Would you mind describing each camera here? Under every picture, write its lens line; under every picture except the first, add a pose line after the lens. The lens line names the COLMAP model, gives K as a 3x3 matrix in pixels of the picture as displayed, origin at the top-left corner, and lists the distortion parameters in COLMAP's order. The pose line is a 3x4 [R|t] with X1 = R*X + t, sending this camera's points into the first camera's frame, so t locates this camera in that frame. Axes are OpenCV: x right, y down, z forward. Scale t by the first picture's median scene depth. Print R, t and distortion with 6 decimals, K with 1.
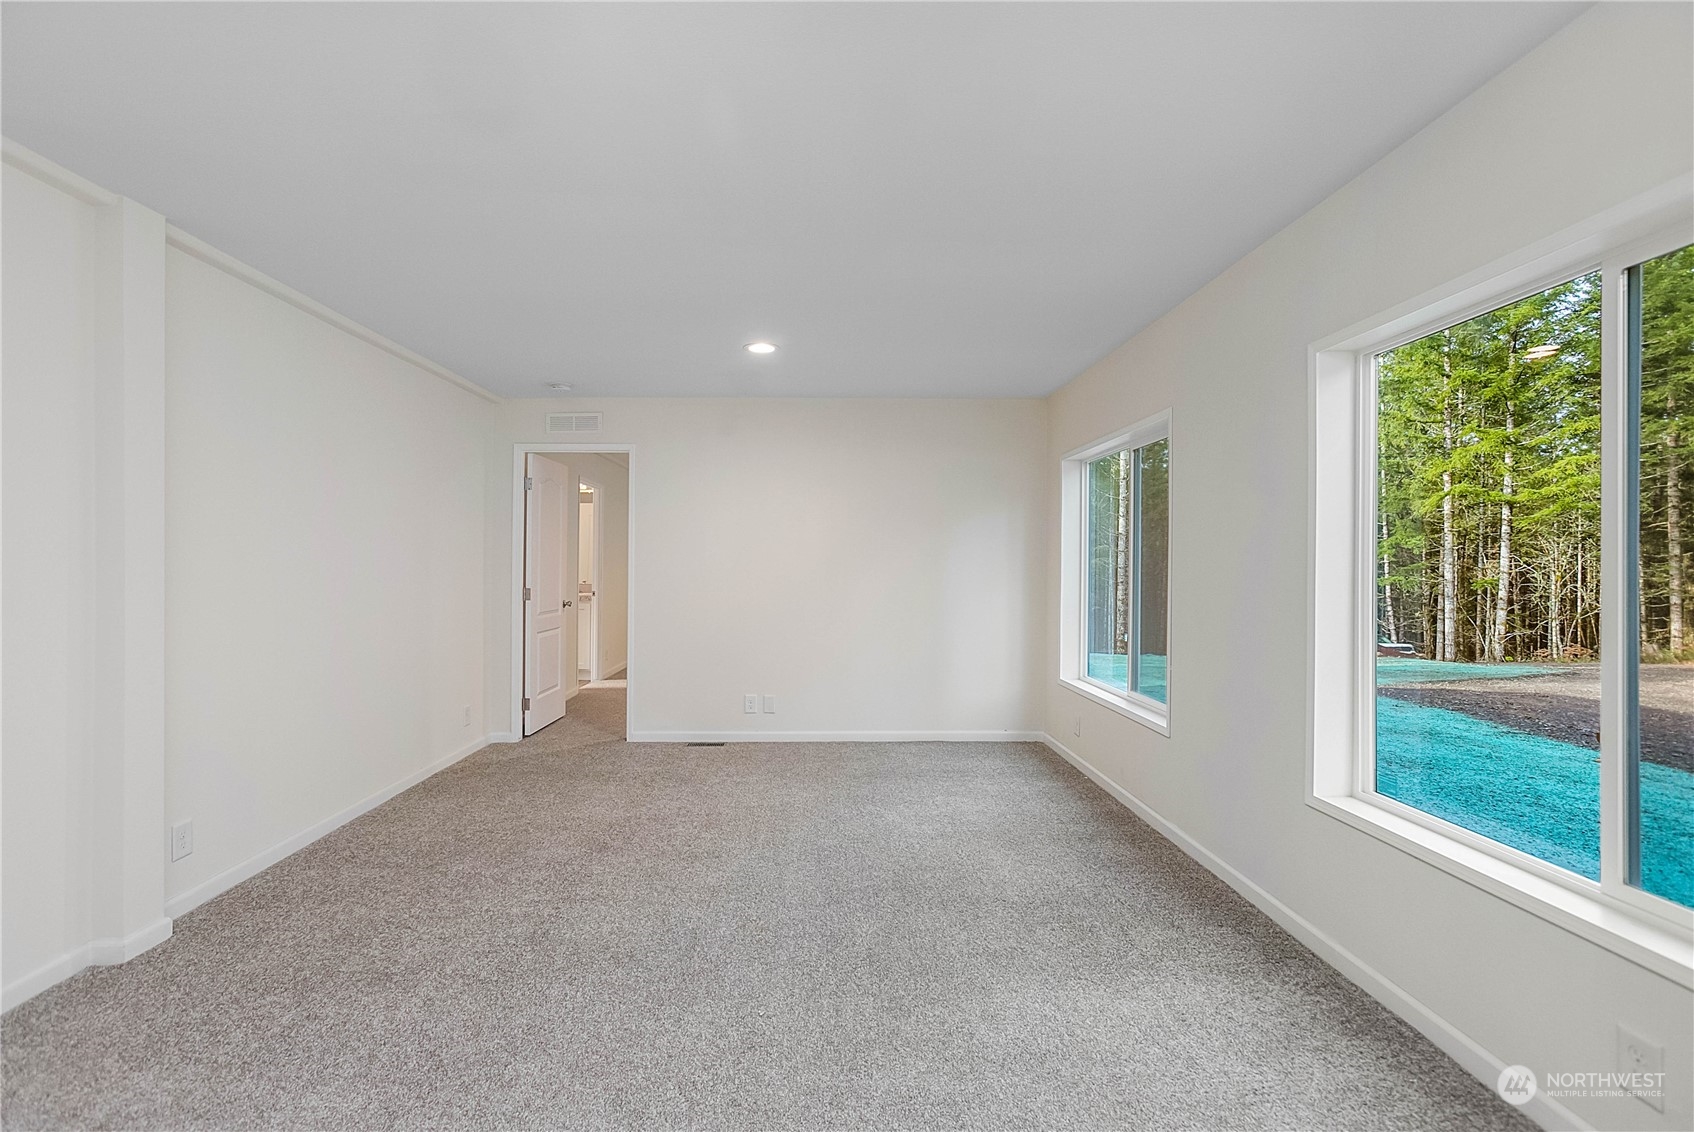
lens RADIAL K [[757.1, 0, 834.8], [0, 757.1, 565.5], [0, 0, 1]] dist [-0.010605, 0.006947]
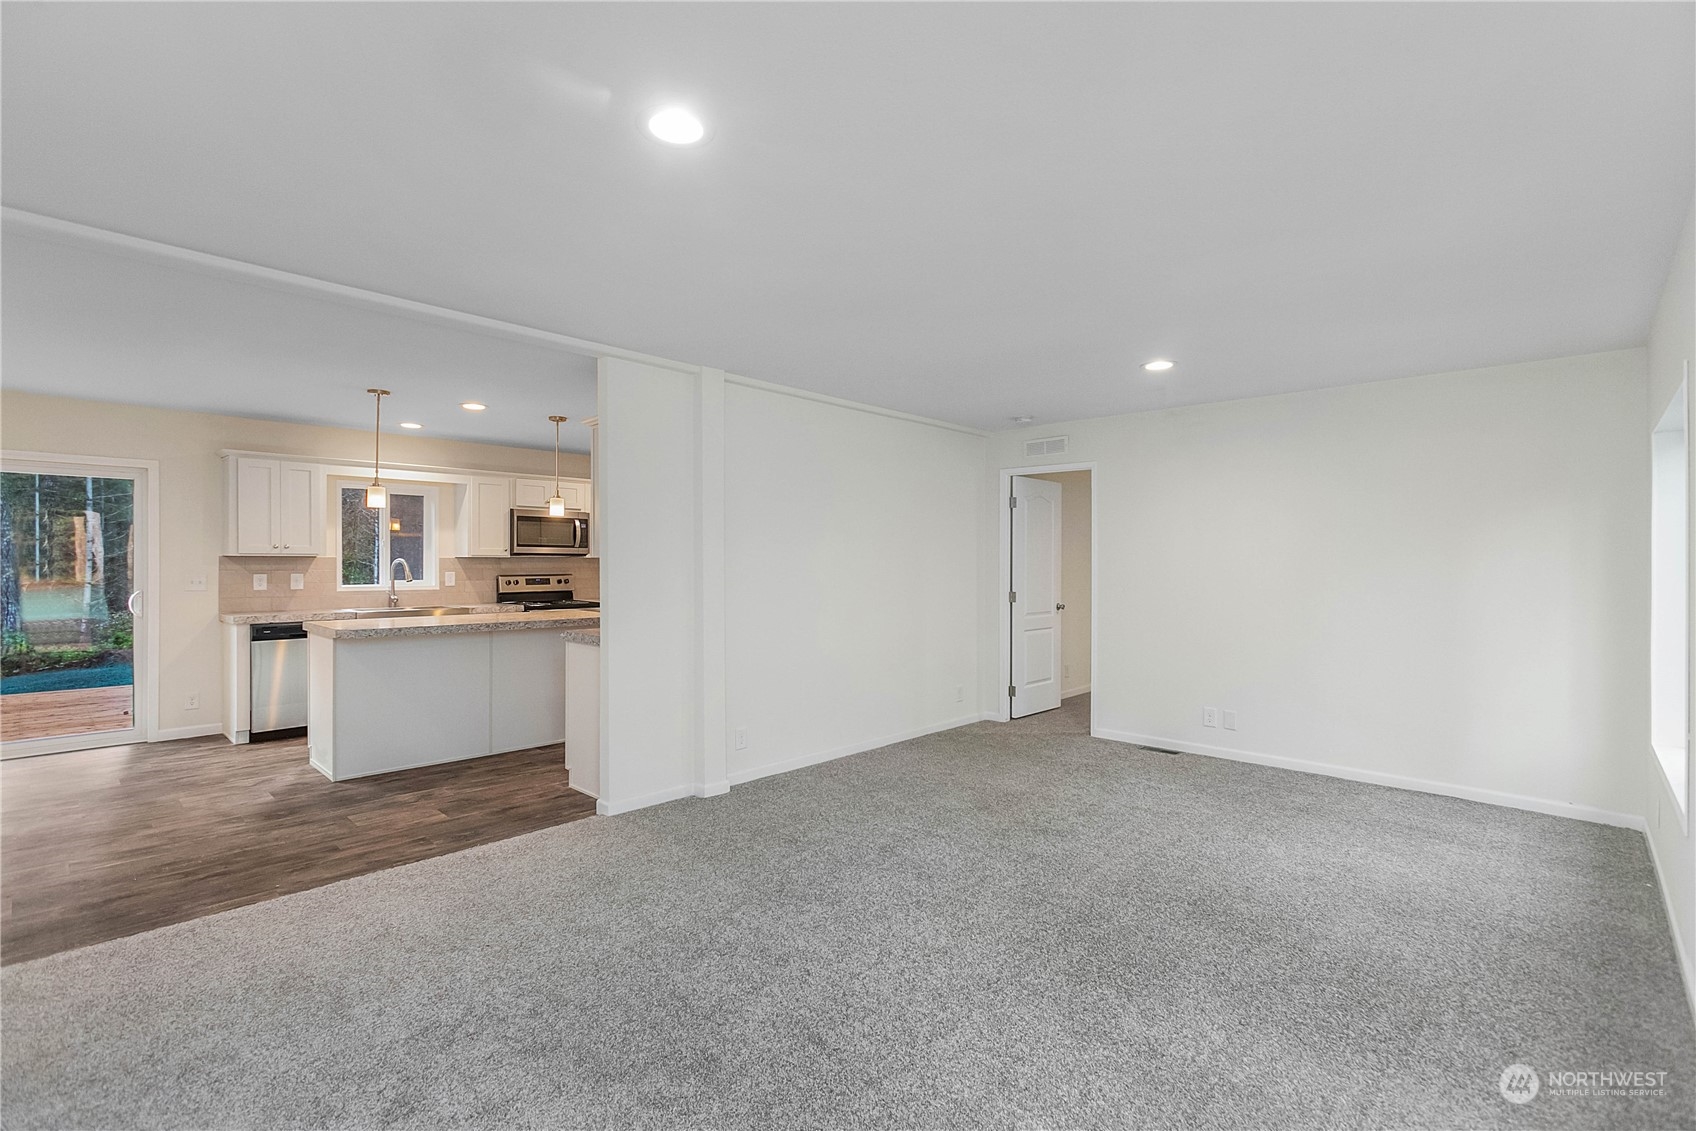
lens RADIAL K [[758.0, 0, 850.5], [0, 758.0, 567.7], [0, 0, 1]] dist [-0.010605, 0.006947]
pose [[0.722806, 0.006832, -0.691018, 0.078013], [-0.006739, 0.999973, 0.002838, -0.003169], [0.691019, 0.002605, 0.722832, -0.006810]]
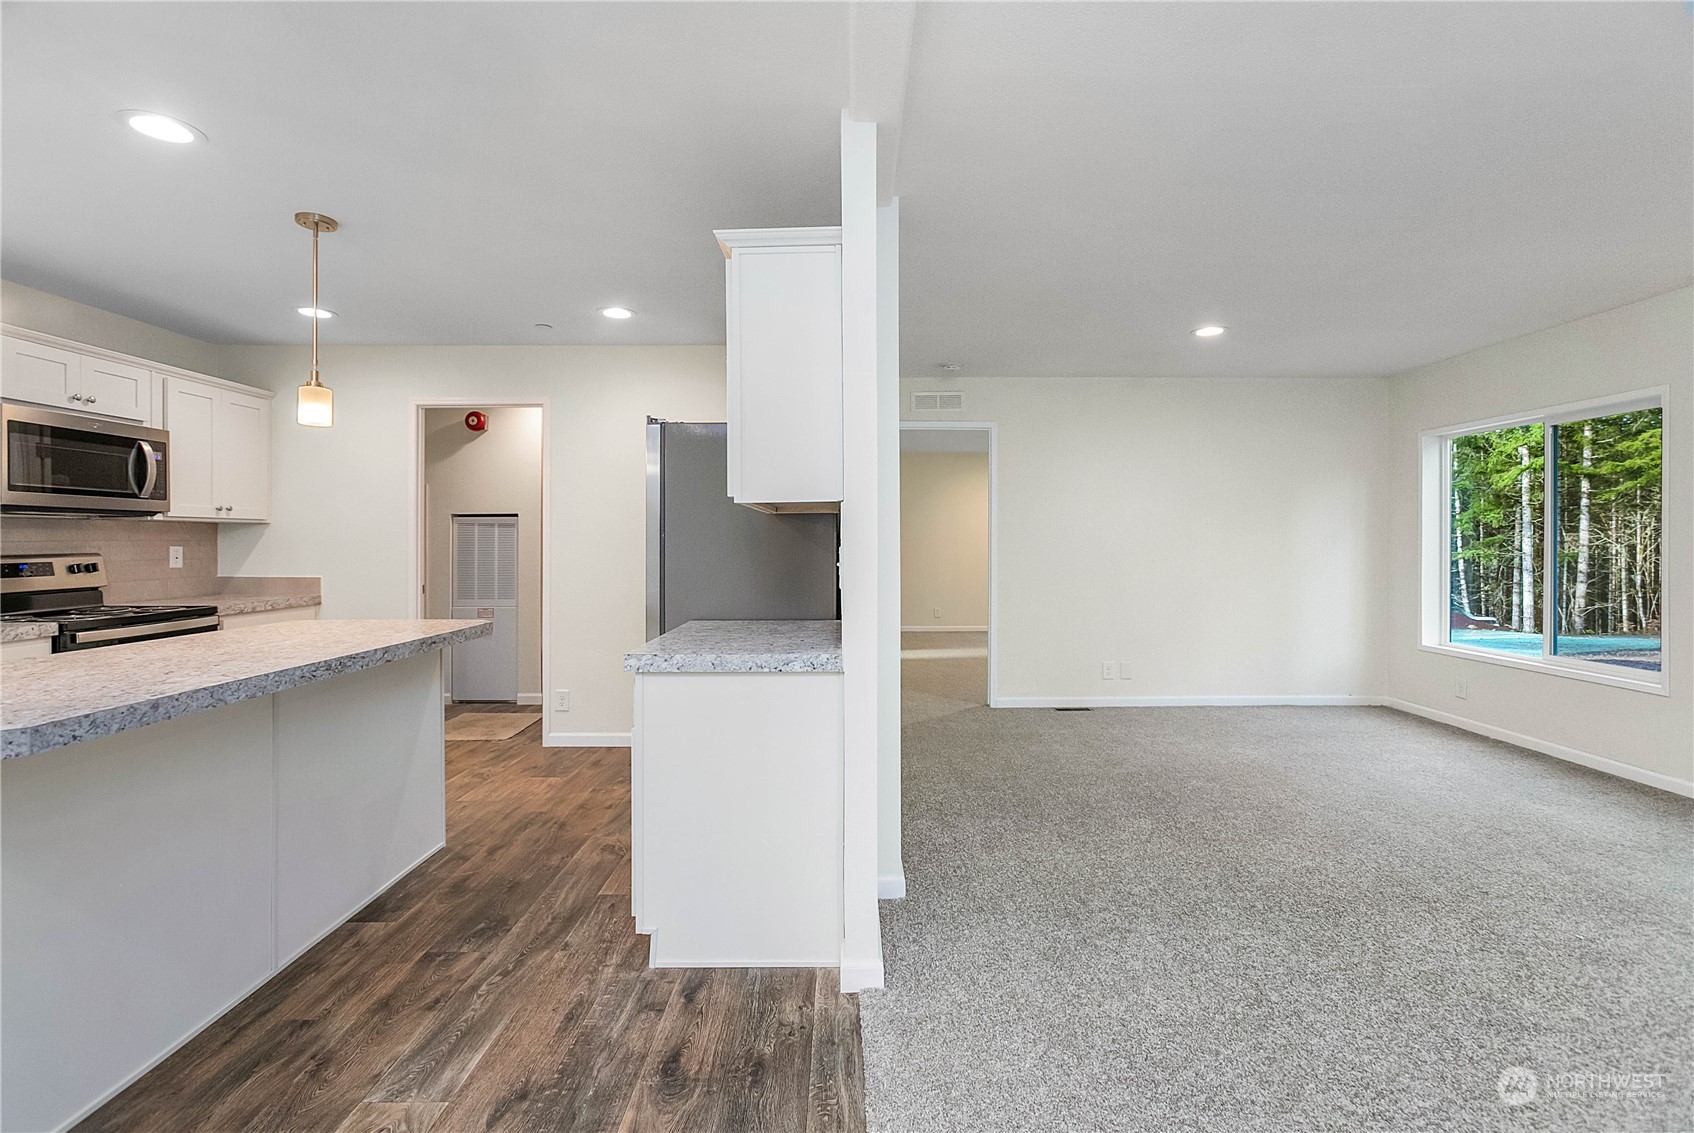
lens RADIAL K [[757.1, 0, 853.2], [0, 757.1, 551.6], [0, 0, 1]] dist [-0.010605, 0.006947]
pose [[0.999959, -0.006255, -0.006534, -0.152928], [0.006321, 0.999929, 0.010125, 0.002163], [0.006470, -0.010166, 0.999927, -0.013395]]
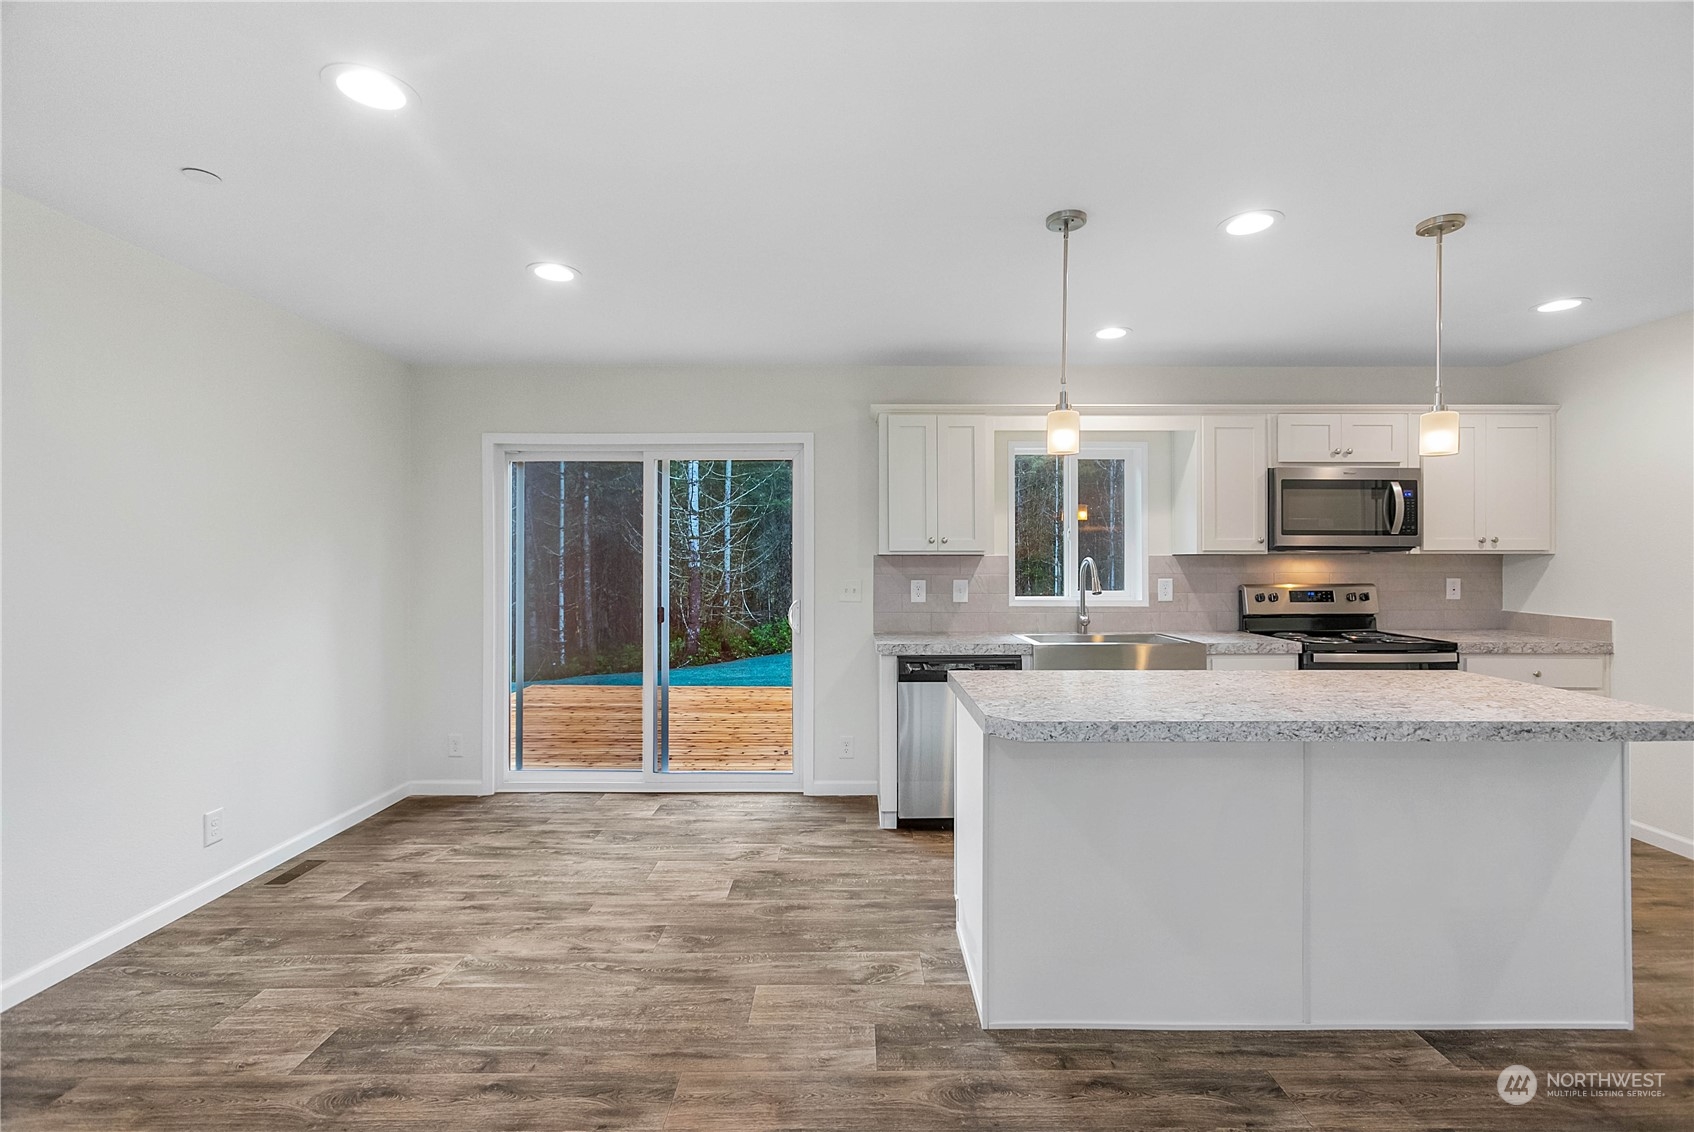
lens RADIAL K [[757.1, 0, 860.8], [0, 757.1, 557.1], [0, 0, 1]] dist [-0.010605, 0.006947]
pose [[-0.003849, -0.005063, -0.999980, -0.123572], [-0.005606, 0.999972, -0.005041, -0.003680], [0.999977, 0.005586, -0.003877, 0.042377]]
